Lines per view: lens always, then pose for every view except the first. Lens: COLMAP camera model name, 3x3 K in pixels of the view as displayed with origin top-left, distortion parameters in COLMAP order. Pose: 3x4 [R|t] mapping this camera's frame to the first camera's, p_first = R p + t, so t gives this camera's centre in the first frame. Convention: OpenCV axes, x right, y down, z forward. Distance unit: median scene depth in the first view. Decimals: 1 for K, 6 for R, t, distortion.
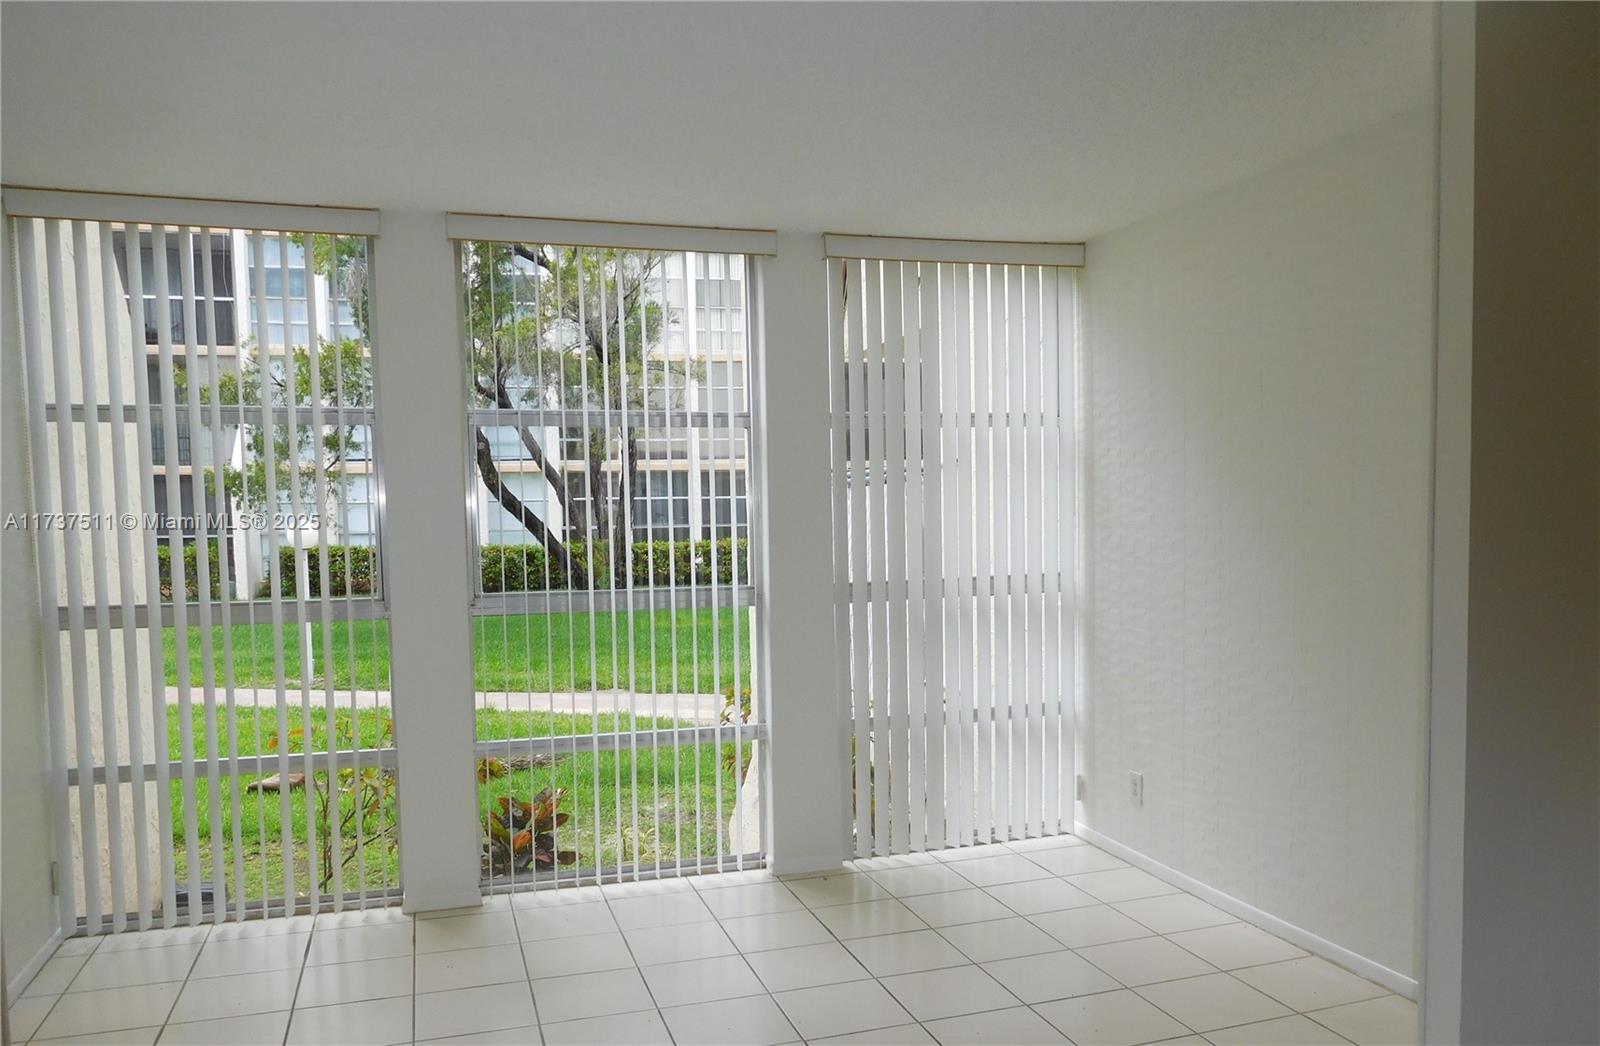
lens RADIAL K [[1191.6, 0, 800.0], [0, 1191.6, 523.0], [0, 0, 1]] dist [-0.000560, -0.000096]
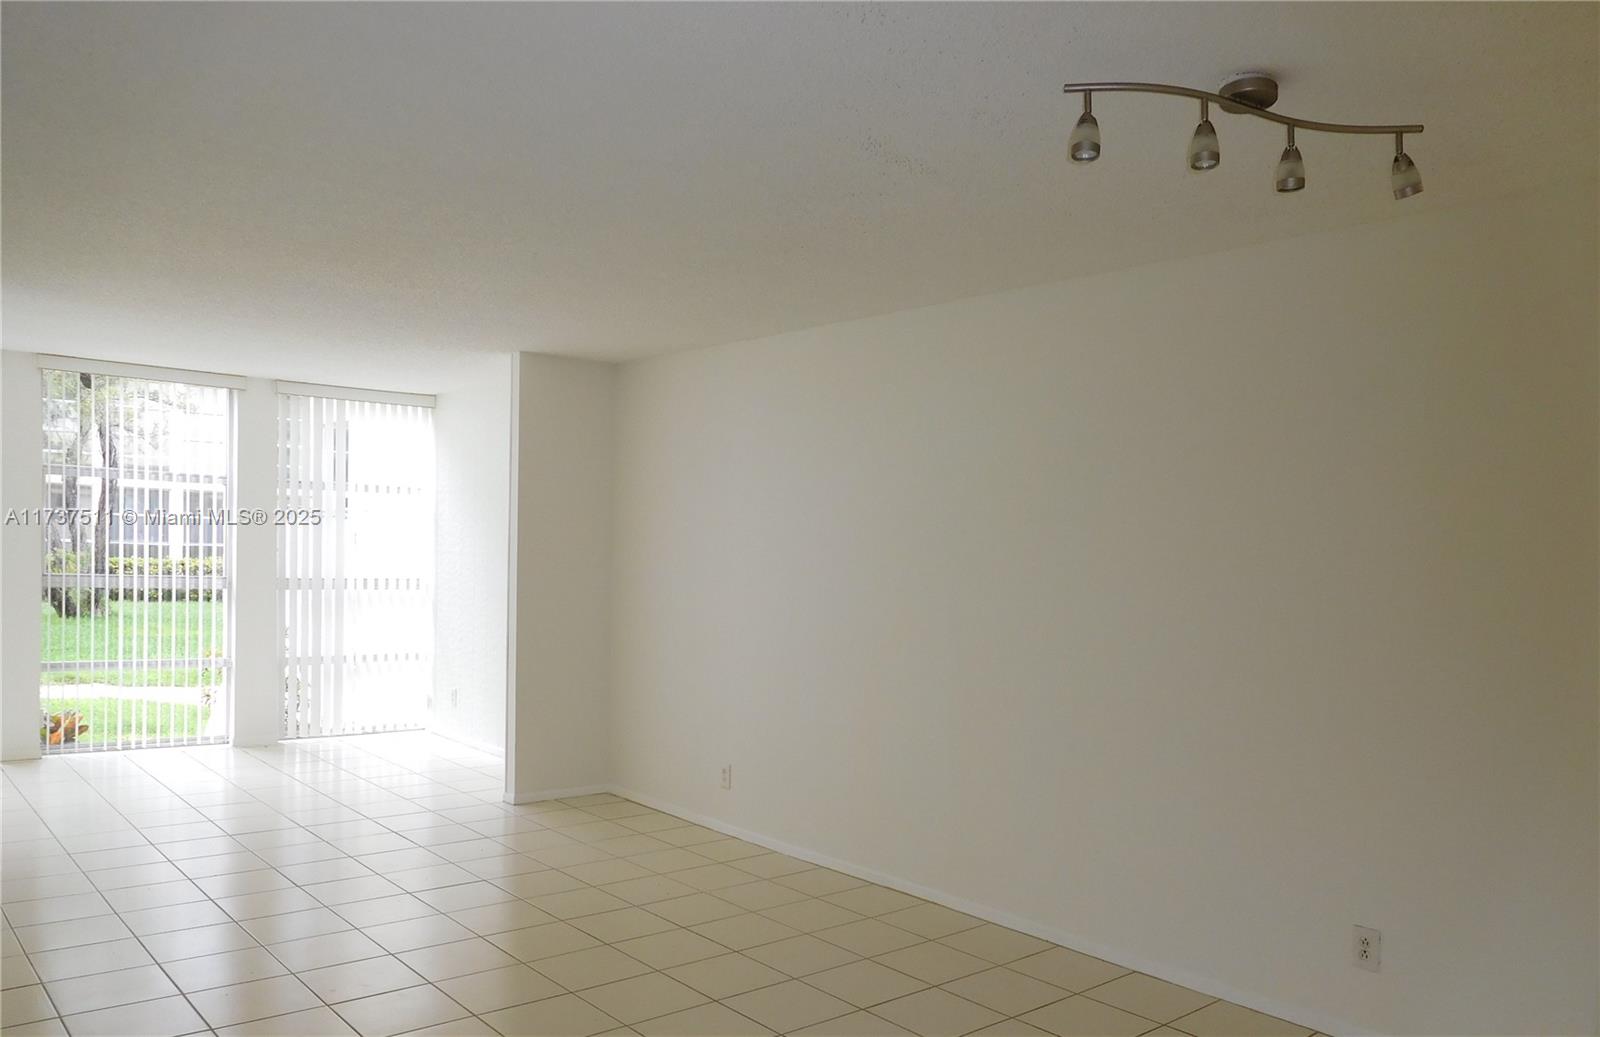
lens RADIAL K [[1204.6, 0, 798.3], [0, 1204.6, 599.7], [0, 0, 1]] dist [-0.003357, -0.005480]
pose [[0.920614, 0.027973, 0.389472, 0.045076], [-0.023404, 0.999590, -0.016473, 0.093261], [-0.389773, 0.006050, 0.920891, -0.910637]]
